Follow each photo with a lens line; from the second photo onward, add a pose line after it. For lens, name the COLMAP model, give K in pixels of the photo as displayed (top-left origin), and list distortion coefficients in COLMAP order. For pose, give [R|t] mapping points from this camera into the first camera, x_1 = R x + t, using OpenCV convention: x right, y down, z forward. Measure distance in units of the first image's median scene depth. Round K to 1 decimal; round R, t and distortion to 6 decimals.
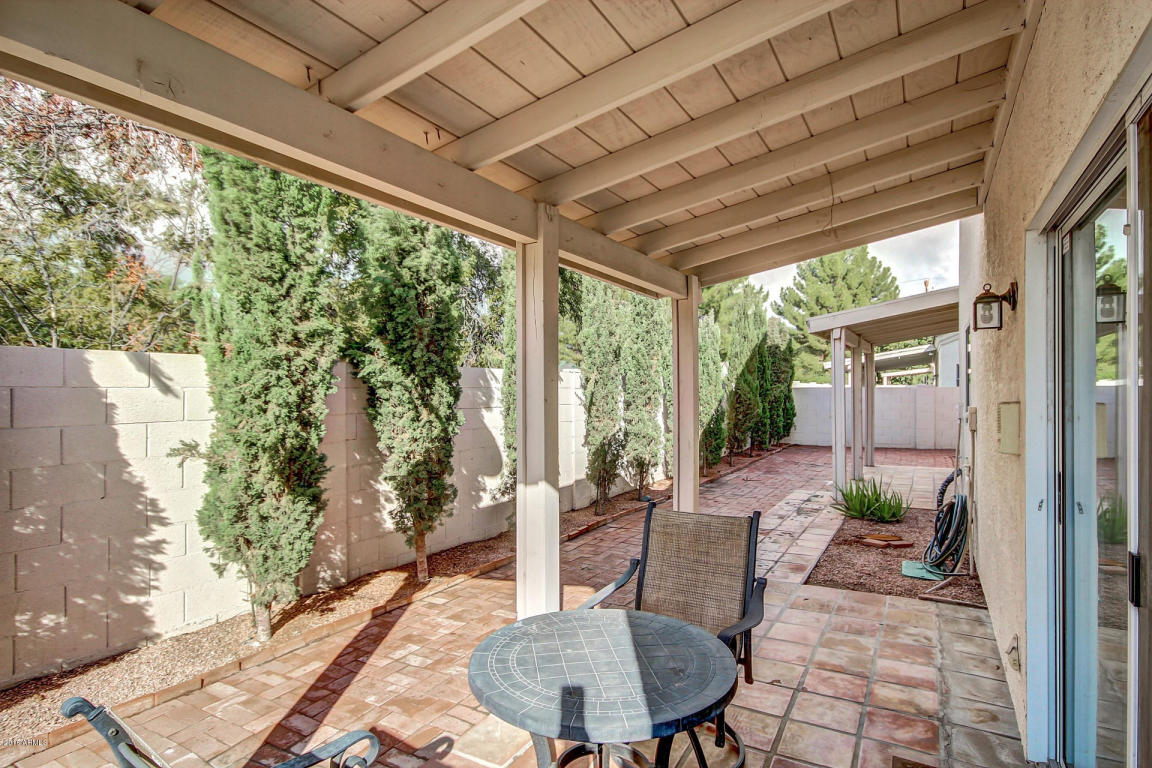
lens RADIAL K [[608.6, 0, 577.6], [0, 608.6, 393.1], [0, 0, 1]] dist [-0.002629, -0.000261]
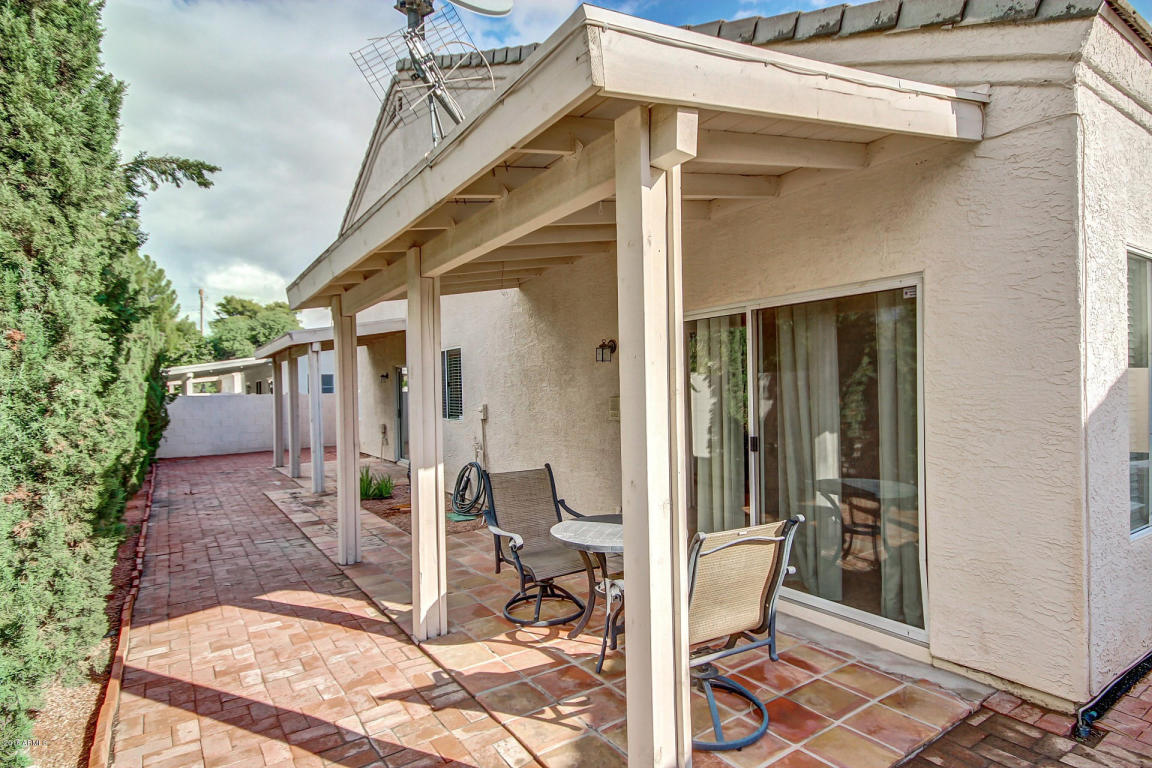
lens RADIAL K [[608.6, 0, 577.6], [0, 608.6, 393.1], [0, 0, 1]] dist [-0.002629, -0.000261]
pose [[0.441654, -0.009736, 0.897133, -0.938380], [0.021867, 0.999761, 0.000085, -0.003914], [-0.896919, 0.019580, 0.441761, 0.129125]]
